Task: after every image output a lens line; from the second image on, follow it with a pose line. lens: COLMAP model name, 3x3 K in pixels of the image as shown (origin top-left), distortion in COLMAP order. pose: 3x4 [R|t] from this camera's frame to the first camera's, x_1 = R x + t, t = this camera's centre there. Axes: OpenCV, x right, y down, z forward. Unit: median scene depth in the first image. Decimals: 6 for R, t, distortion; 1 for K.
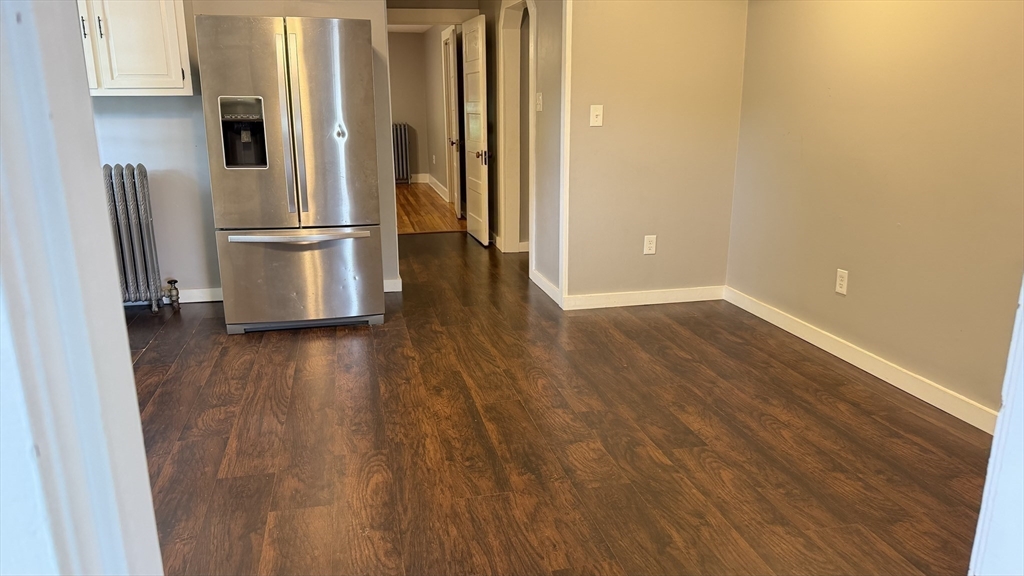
lens RADIAL K [[716.7, 0, 512.0], [0, 716.7, 288.0], [0, 0, 1]] dist [0.182675, -0.347143]
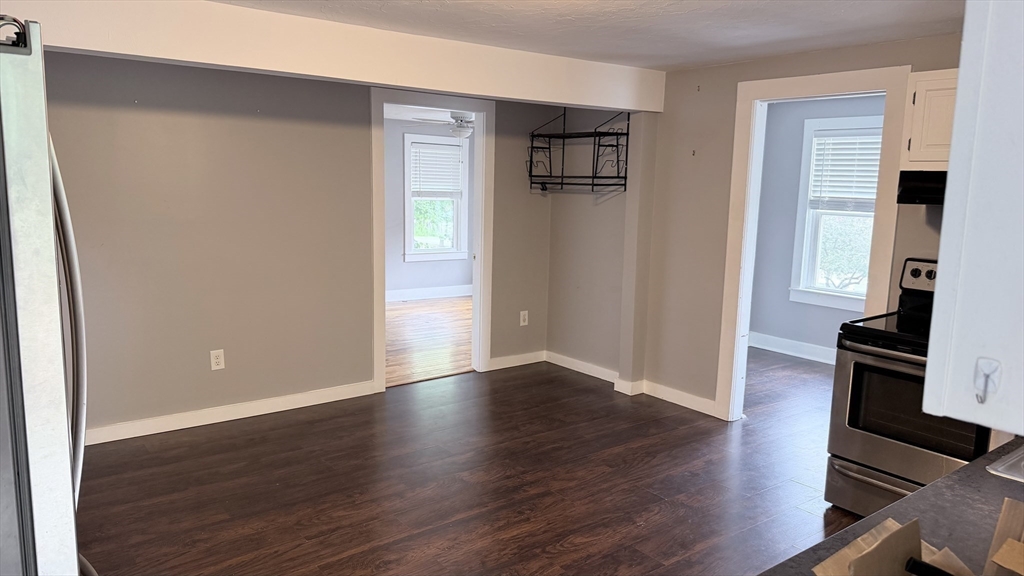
lens RADIAL K [[716.7, 0, 512.0], [0, 716.7, 288.0], [0, 0, 1]] dist [0.182675, -0.347143]
pose [[-0.415187, -0.138411, 0.899145, -0.753243], [0.205643, 0.948497, 0.240965, -0.289058], [-0.886189, 0.284949, -0.365340, 0.918686]]
